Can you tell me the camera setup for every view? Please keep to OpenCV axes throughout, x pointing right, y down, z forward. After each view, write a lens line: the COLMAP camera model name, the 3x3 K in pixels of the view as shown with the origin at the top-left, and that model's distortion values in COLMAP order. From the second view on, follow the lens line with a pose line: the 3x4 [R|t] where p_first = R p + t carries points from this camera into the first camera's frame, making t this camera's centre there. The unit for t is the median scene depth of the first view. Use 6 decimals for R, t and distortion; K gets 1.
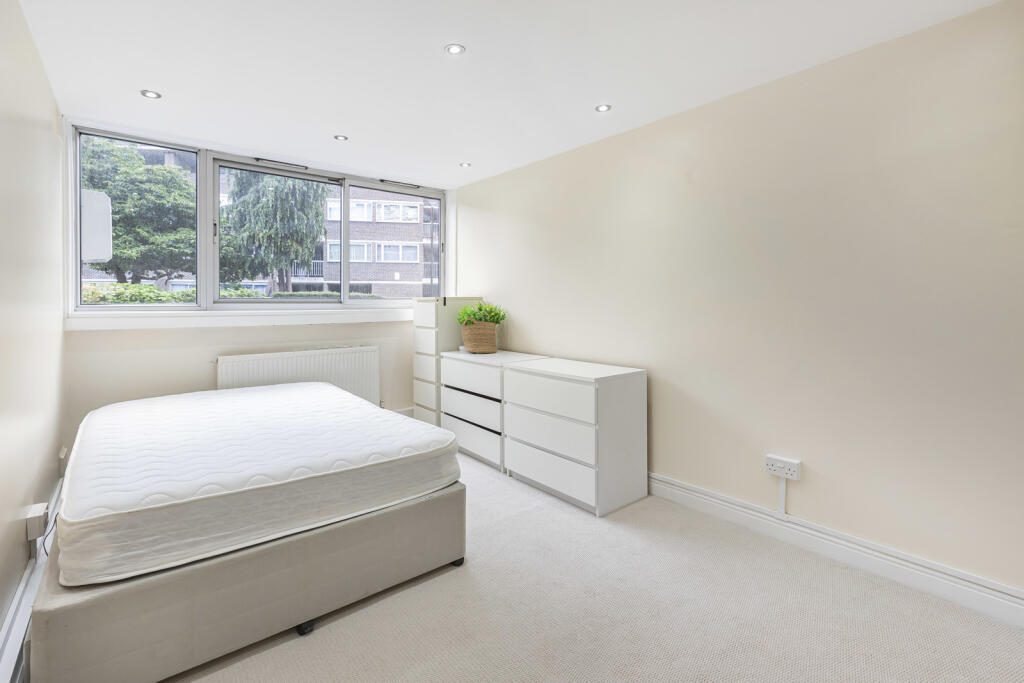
lens RADIAL K [[467.7, 0, 511.1], [0, 467.7, 302.6], [0, 0, 1]] dist [-0.000375, 0.000232]
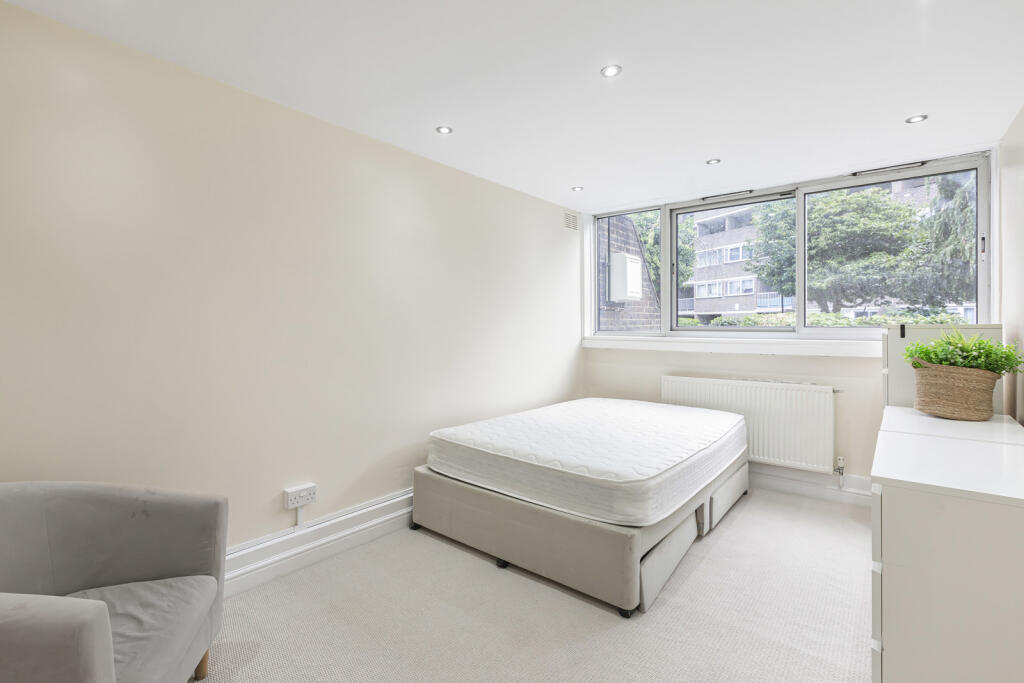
lens RADIAL K [[475.2, 0, 511.2], [0, 475.2, 324.8], [0, 0, 1]] dist [0.003952, 0.000475]
pose [[0.205903, -0.004243, -0.978563, 0.341935], [-0.007020, 0.999958, -0.005812, -0.003177], [0.978547, 0.008066, 0.205865, 0.260009]]
